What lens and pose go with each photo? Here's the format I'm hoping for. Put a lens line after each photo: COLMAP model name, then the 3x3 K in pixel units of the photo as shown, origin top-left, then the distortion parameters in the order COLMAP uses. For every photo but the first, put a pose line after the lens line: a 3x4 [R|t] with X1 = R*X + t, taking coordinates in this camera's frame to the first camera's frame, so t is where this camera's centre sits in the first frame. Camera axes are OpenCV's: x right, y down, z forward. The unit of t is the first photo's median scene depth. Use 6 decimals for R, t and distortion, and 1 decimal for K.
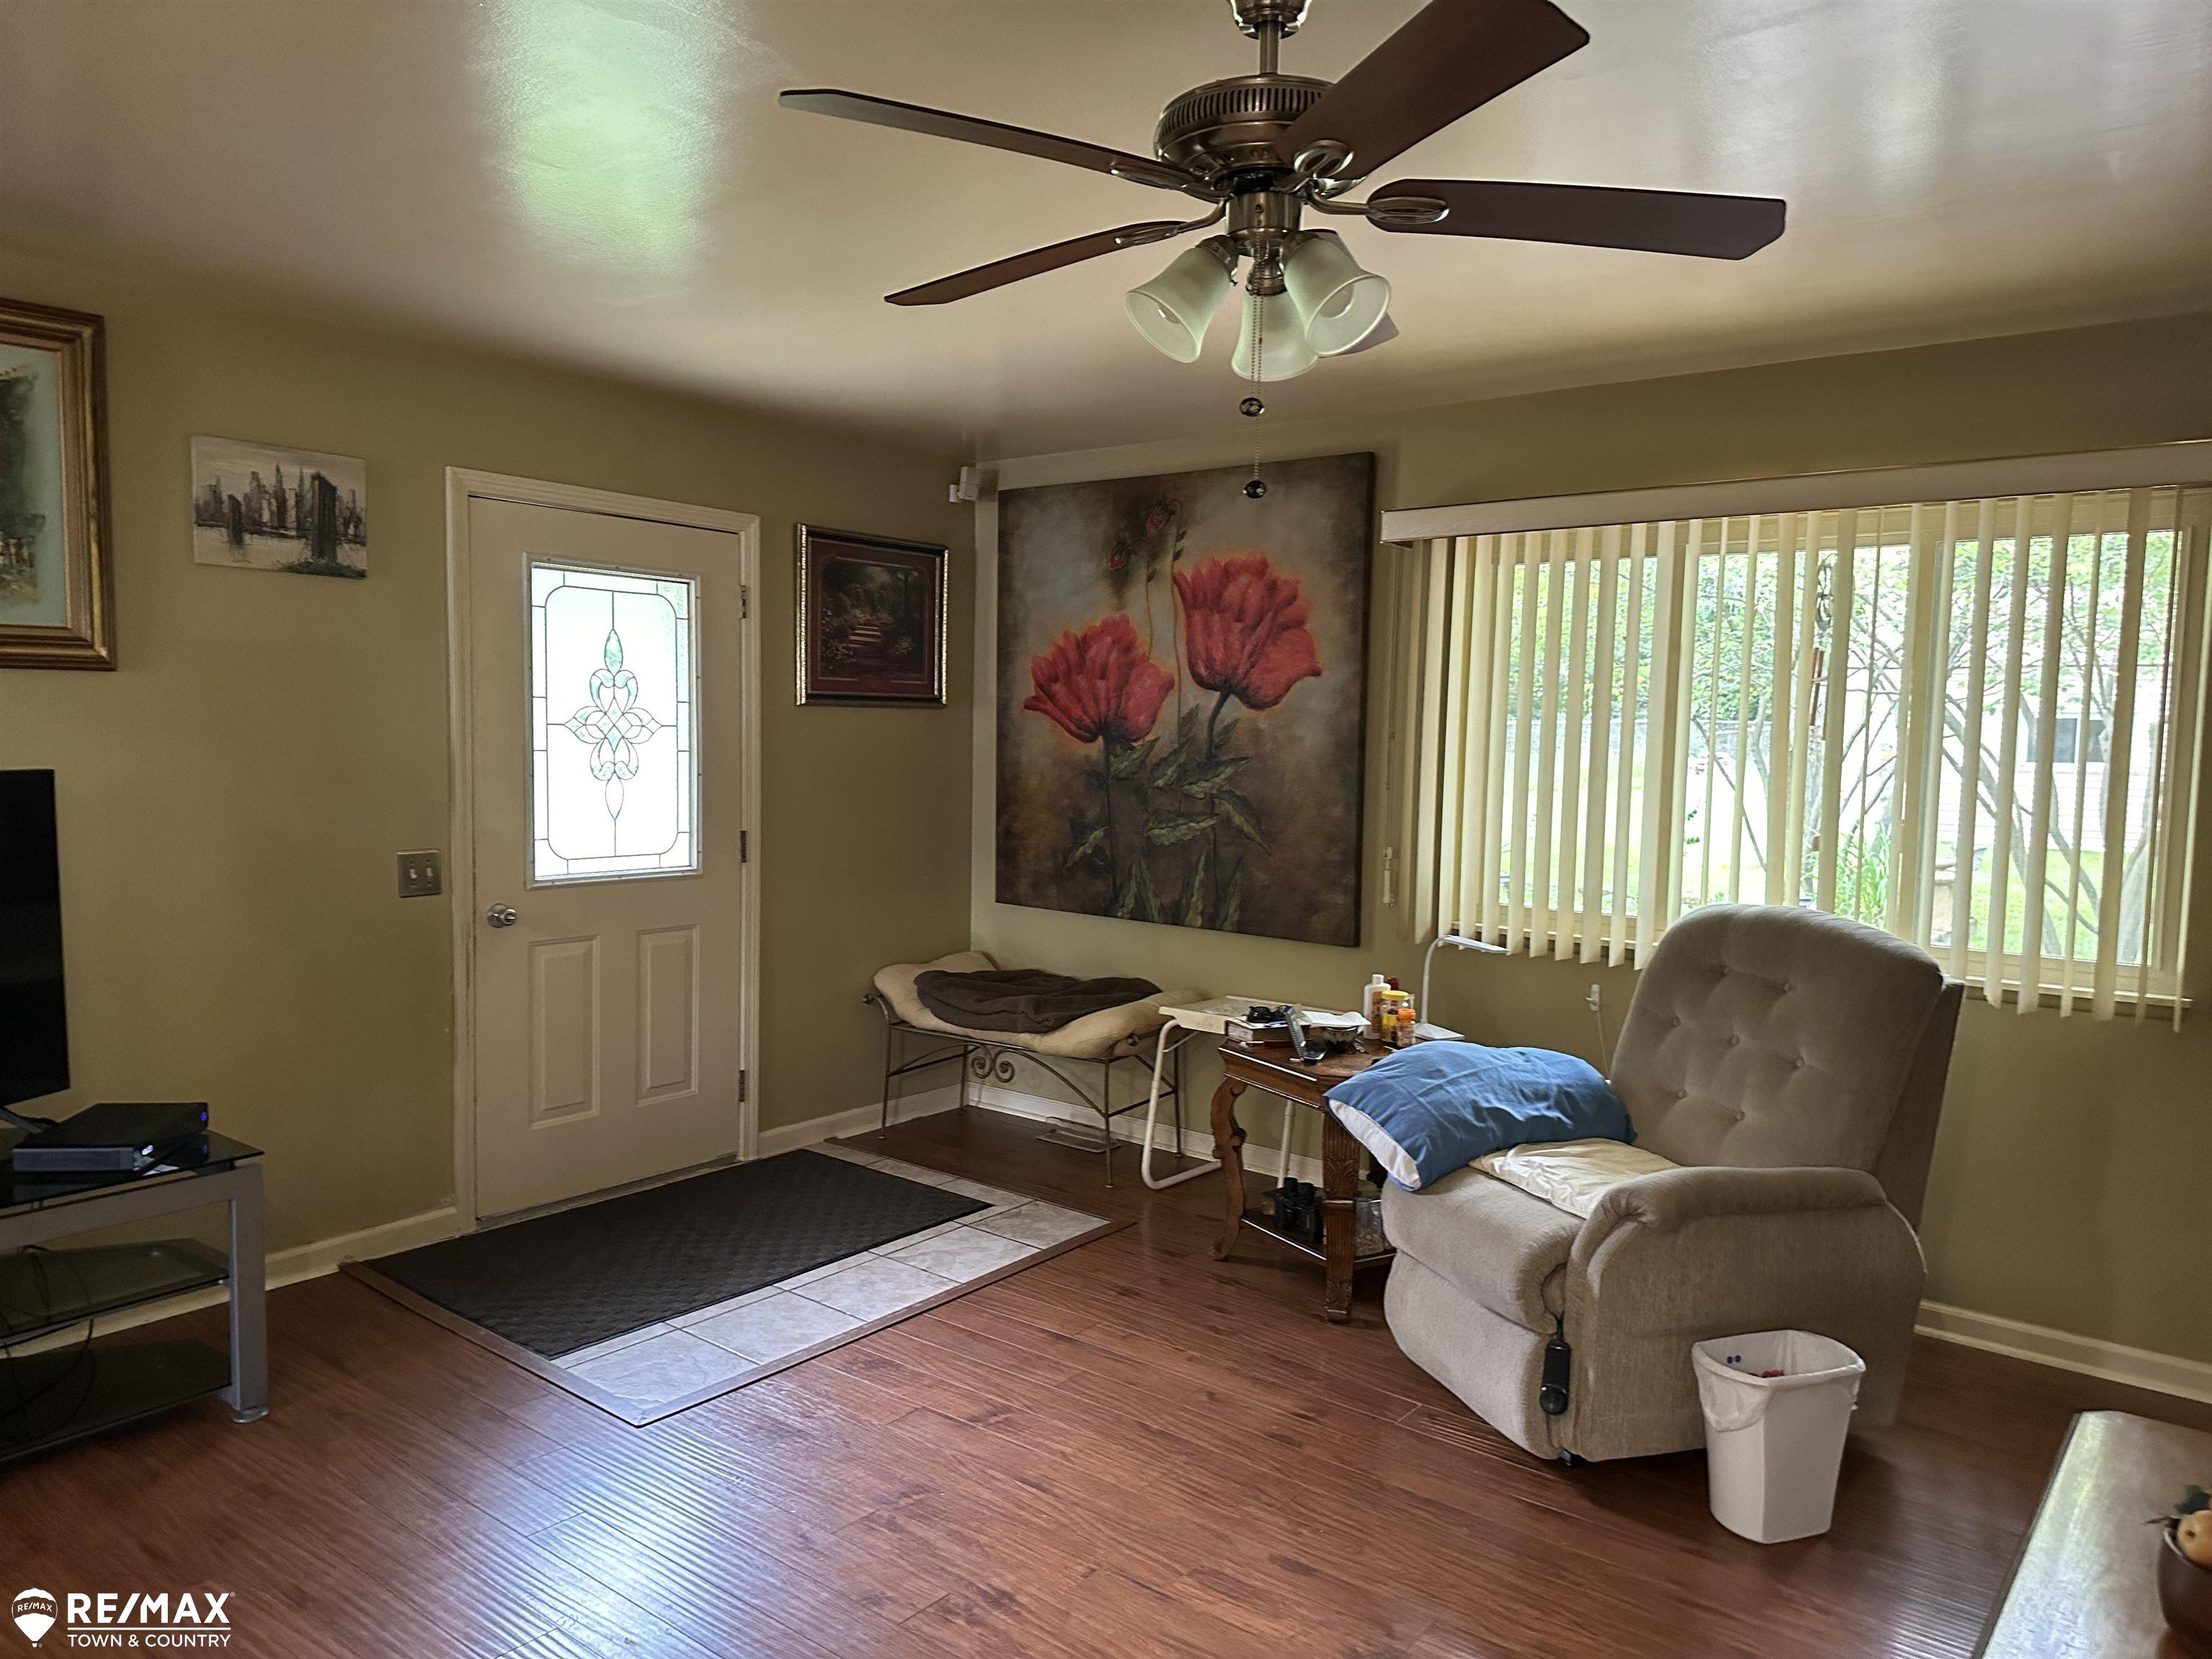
lens RADIAL K [[1566.0, 0, 1110.1], [0, 1566.0, 837.8], [0, 0, 1]] dist [0.143366, -0.181365]
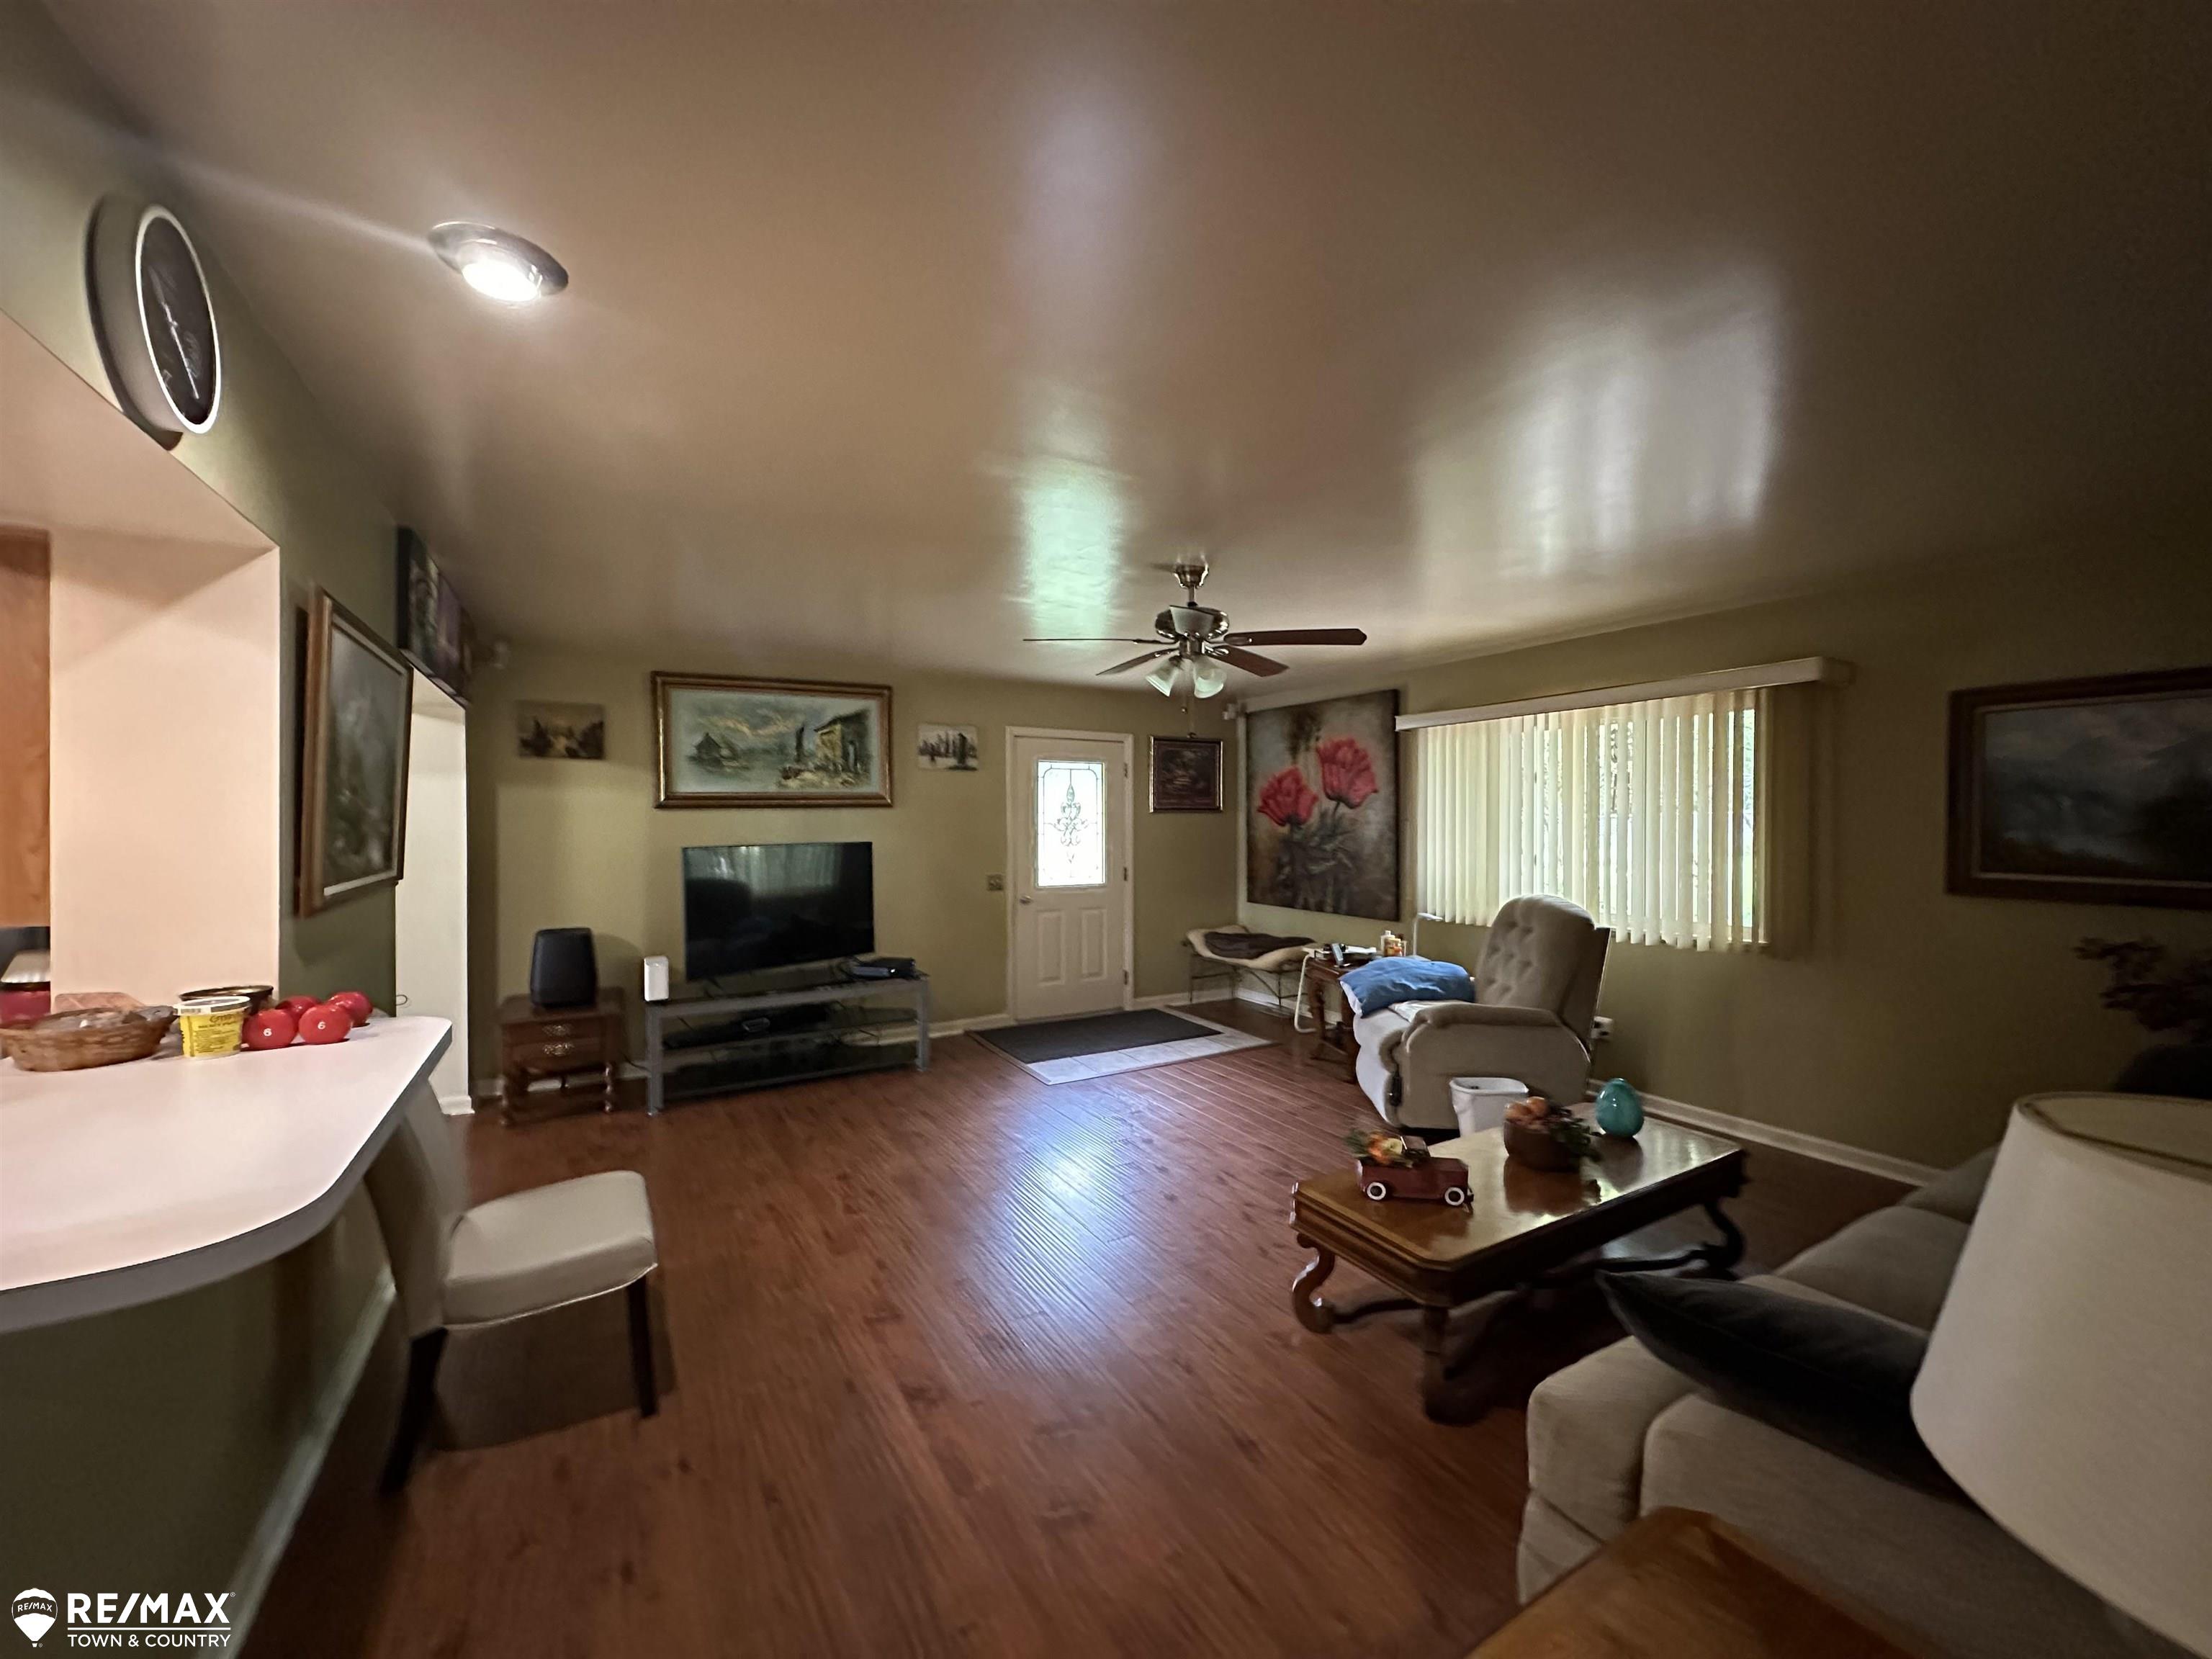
lens RADIAL K [[879.2, 0, 1106.0], [0, 879.2, 829.5], [0, 0, 1]] dist [-0.001272, -0.000025]
pose [[0.933283, -0.019183, -0.358630, 0.213607], [-0.004529, 0.997864, -0.065162, 0.025296], [0.359114, 0.062439, 0.931203, -0.228317]]
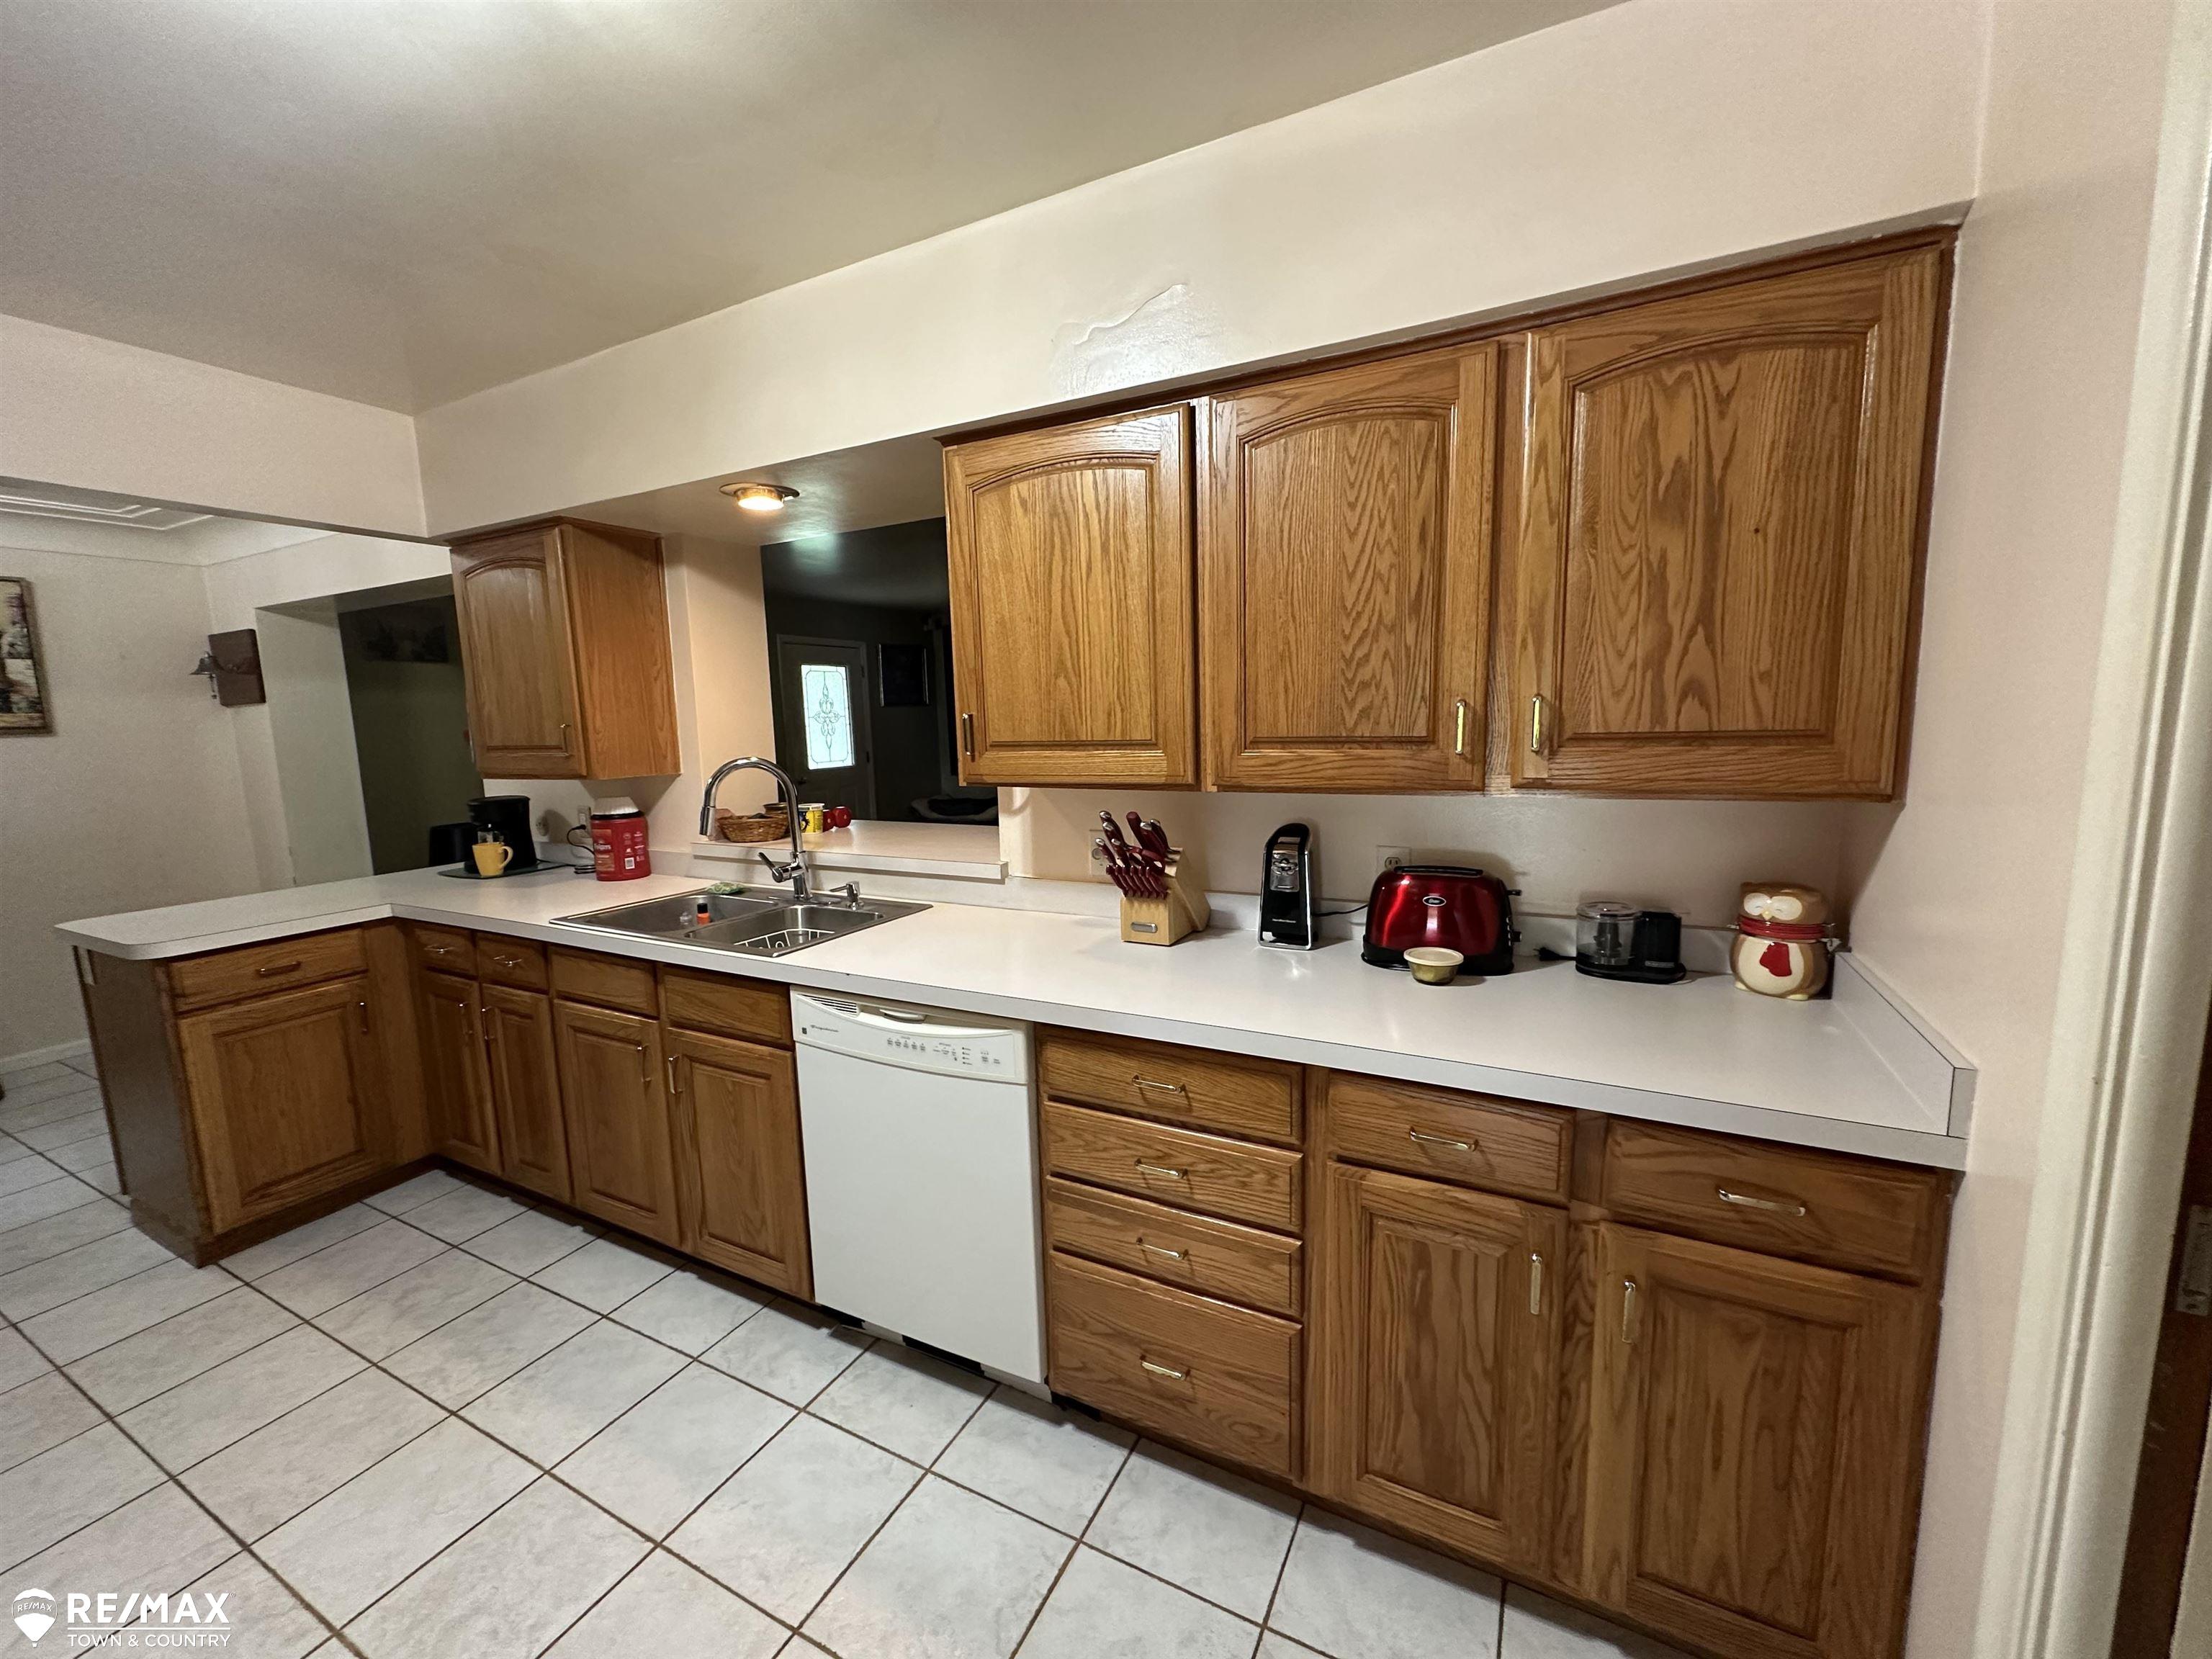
lens RADIAL K [[879.2, 0, 1106.0], [0, 879.2, 829.5], [0, 0, 1]] dist [-0.001272, -0.000025]
pose [[0.979330, -0.070628, 0.189536, -0.126330], [0.058434, 0.995892, 0.069177, 0.052125], [-0.193644, -0.056672, 0.979434, -0.676407]]
